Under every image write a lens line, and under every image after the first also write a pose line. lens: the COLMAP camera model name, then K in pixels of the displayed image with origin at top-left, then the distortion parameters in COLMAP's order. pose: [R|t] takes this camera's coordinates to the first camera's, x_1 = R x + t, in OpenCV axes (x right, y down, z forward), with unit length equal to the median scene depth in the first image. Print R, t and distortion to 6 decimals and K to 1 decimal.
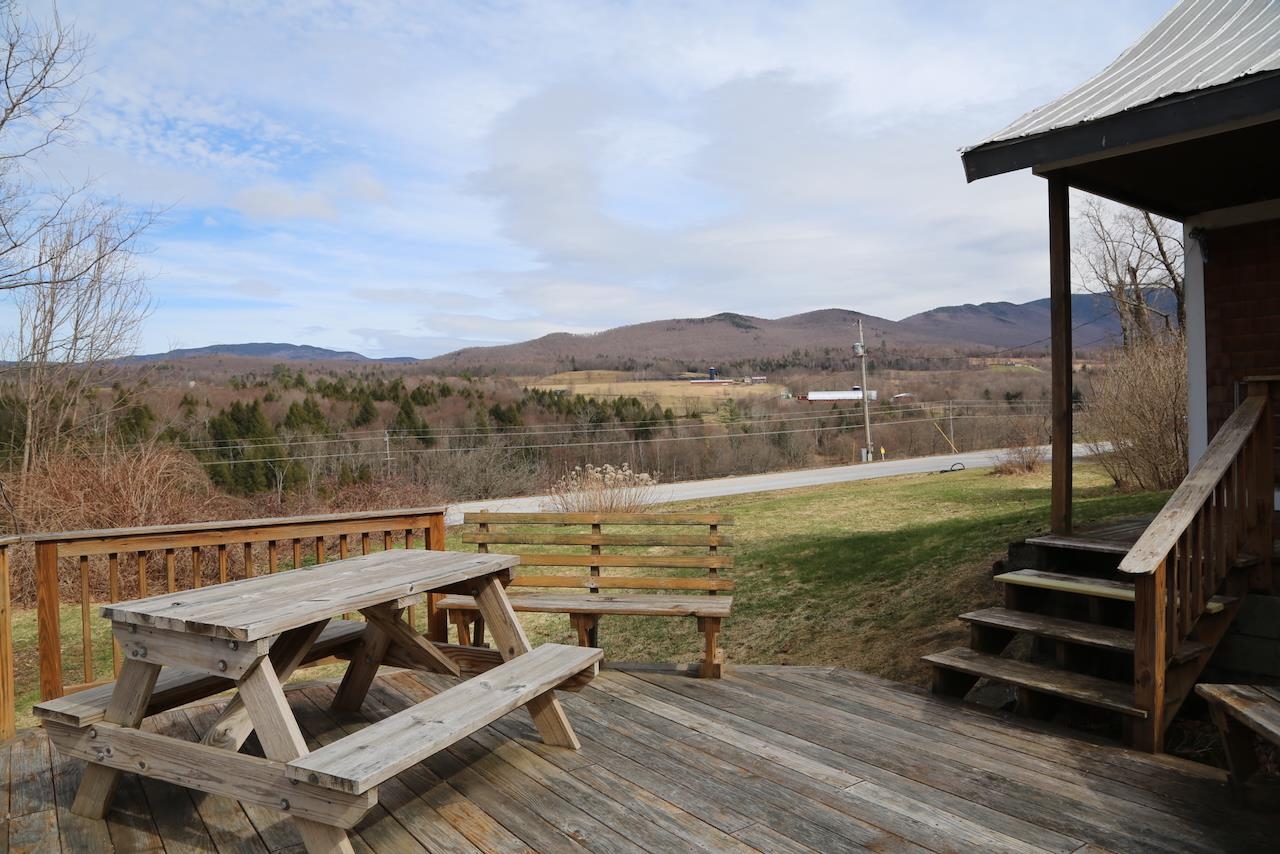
lens RADIAL K [[885.5, 0, 640.0], [0, 885.5, 427.0], [0, 0, 1]] dist [-0.068307, 0.001773]
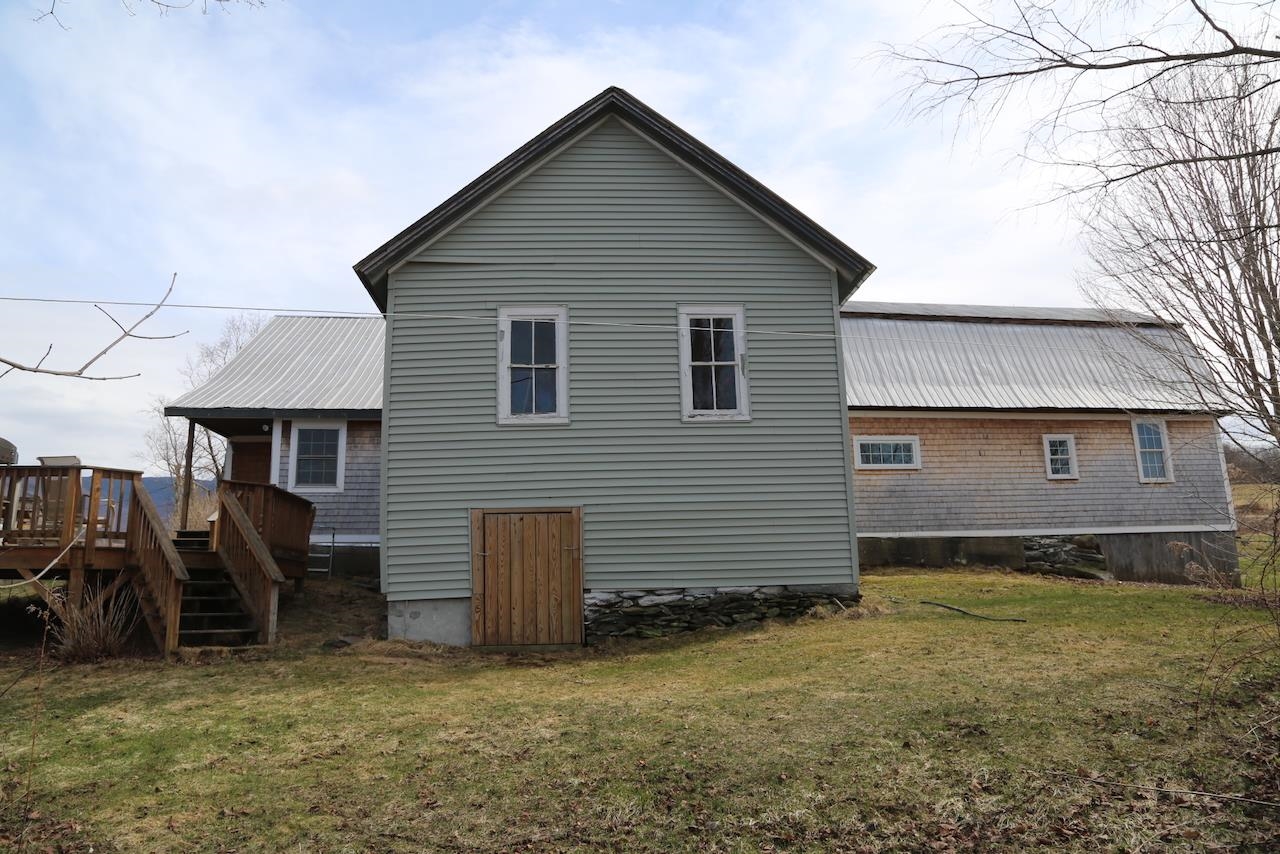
lens RADIAL K [[885.5, 0, 640.0], [0, 885.5, 427.0], [0, 0, 1]] dist [-0.068307, 0.001773]
pose [[0.529549, 0.159774, 0.833097, -1.030233], [0.022213, 0.979153, -0.201905, 0.331952], [-0.847989, 0.125424, 0.514960, -1.614393]]
